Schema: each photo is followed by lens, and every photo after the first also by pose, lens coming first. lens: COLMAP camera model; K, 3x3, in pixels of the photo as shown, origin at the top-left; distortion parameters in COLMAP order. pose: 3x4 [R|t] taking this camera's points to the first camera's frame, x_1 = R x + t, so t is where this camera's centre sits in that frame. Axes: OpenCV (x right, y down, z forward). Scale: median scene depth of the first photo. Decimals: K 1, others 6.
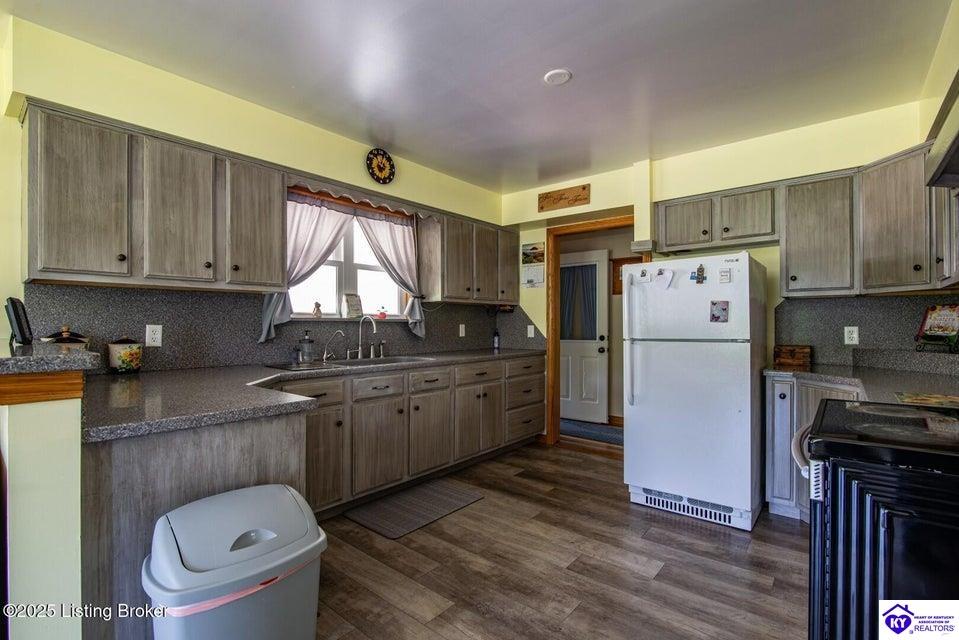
lens RADIAL K [[448.8, 0, 476.8], [0, 448.8, 321.1], [0, 0, 1]] dist [-0.017019, 0.001949]
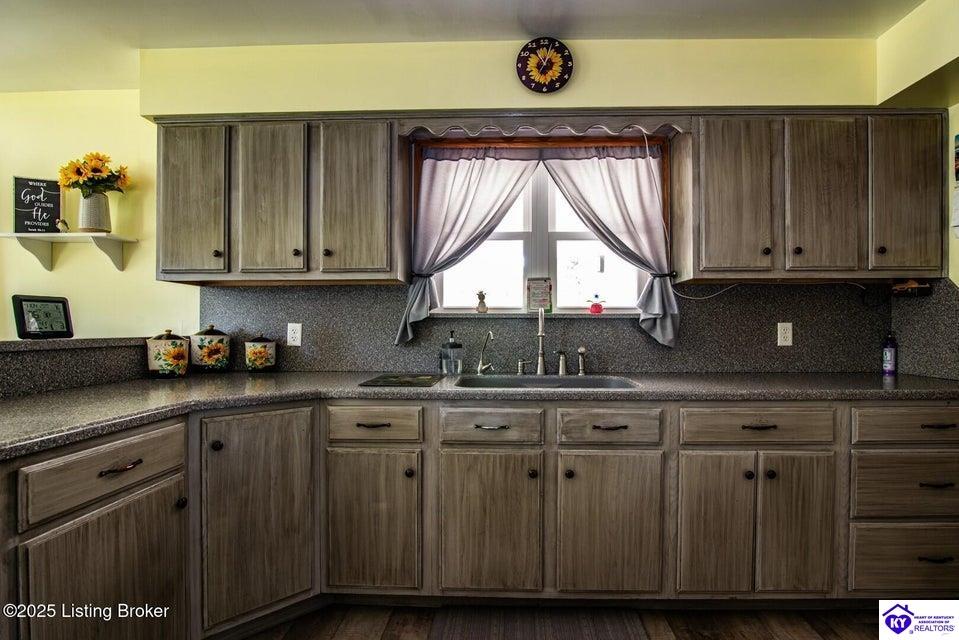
lens RADIAL K [[448.8, 0, 502.2], [0, 448.8, 329.2], [0, 0, 1]] dist [-0.017019, 0.001949]
pose [[0.619567, 0.003547, -0.784936, 0.236692], [0.005210, 0.999949, 0.008630, 0.011846], [0.784927, -0.009436, 0.619517, 0.581512]]
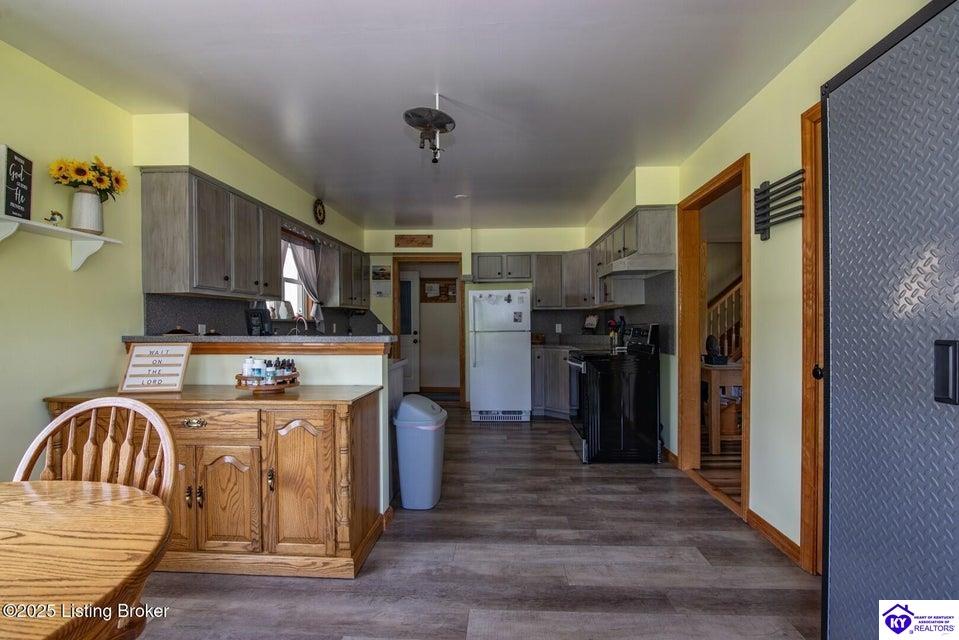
lens RADIAL K [[448.8, 0, 479.7], [0, 448.8, 322.4], [0, 0, 1]] dist [-0.017019, 0.001949]
pose [[0.801038, -0.001504, 0.598612, -0.667192], [-0.001510, 0.999989, 0.004532, -0.004047], [-0.598612, -0.004534, 0.801027, -0.441975]]
